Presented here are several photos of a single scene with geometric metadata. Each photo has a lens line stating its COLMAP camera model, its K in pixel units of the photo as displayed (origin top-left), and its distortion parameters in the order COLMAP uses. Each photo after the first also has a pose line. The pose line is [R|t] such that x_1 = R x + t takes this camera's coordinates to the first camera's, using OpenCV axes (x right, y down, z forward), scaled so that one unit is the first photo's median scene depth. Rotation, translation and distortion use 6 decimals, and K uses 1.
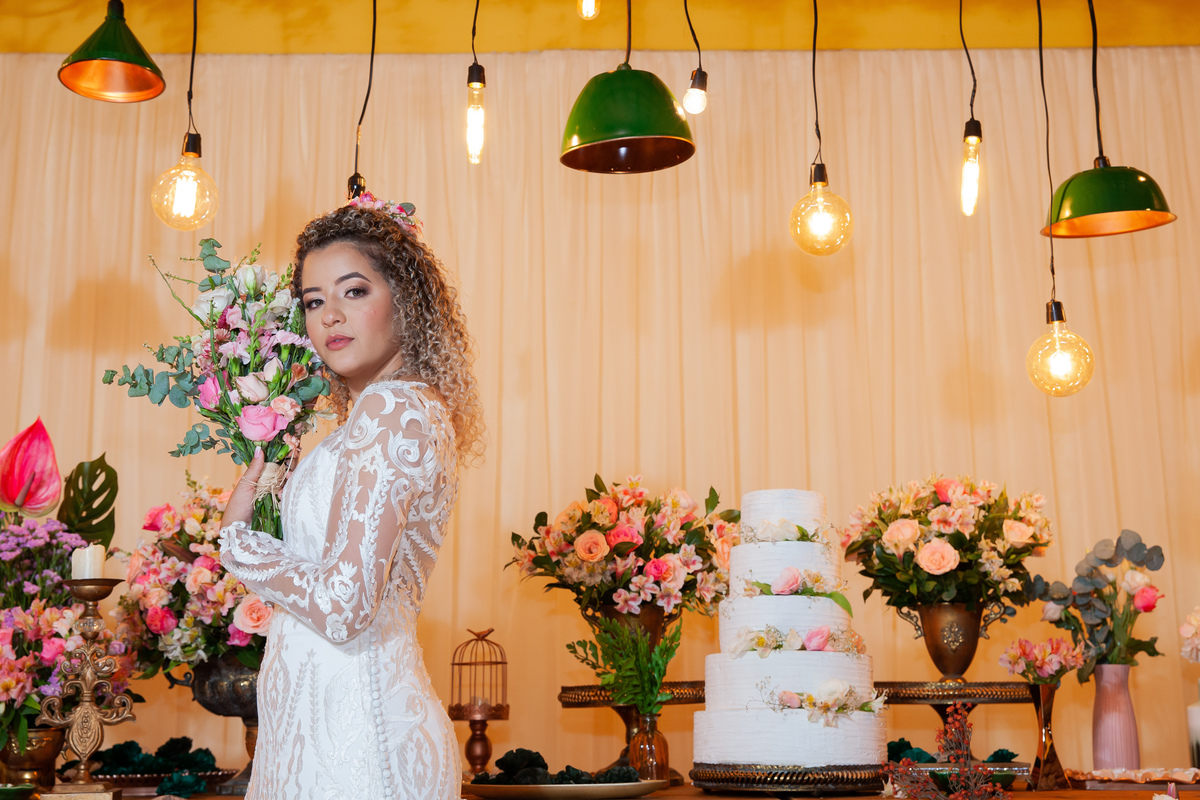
lens RADIAL K [[1560.4, 0, 649.0], [0, 1560.4, 398.1], [0, 0, 1]] dist [0.065046, 0.000000]
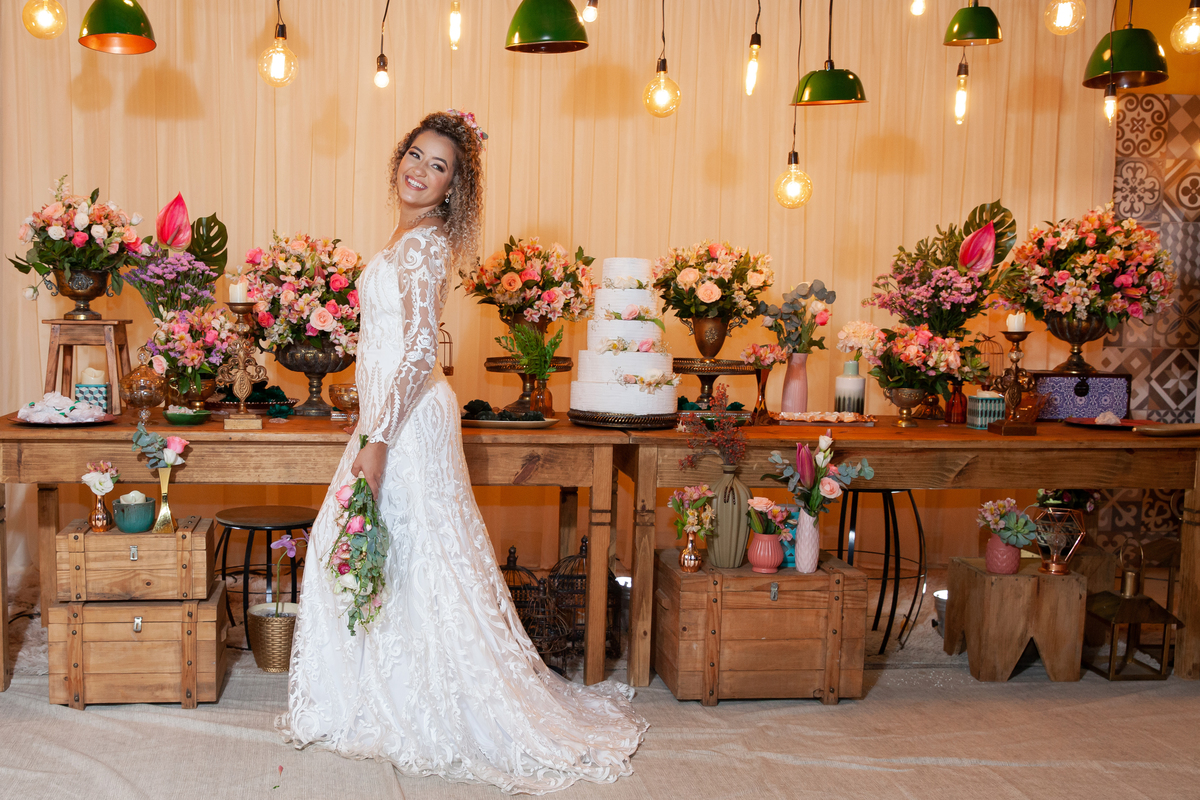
lens RADIAL K [[1171.0, 0, 501.7], [0, 1171.0, 421.1], [0, 0, 1]] dist [-0.014676, 0.000000]
pose [[0.997311, 0.022928, 0.069604, -0.135633], [-0.042102, 0.956669, 0.288118, -0.130467], [-0.059982, -0.290274, 0.955062, -0.270872]]
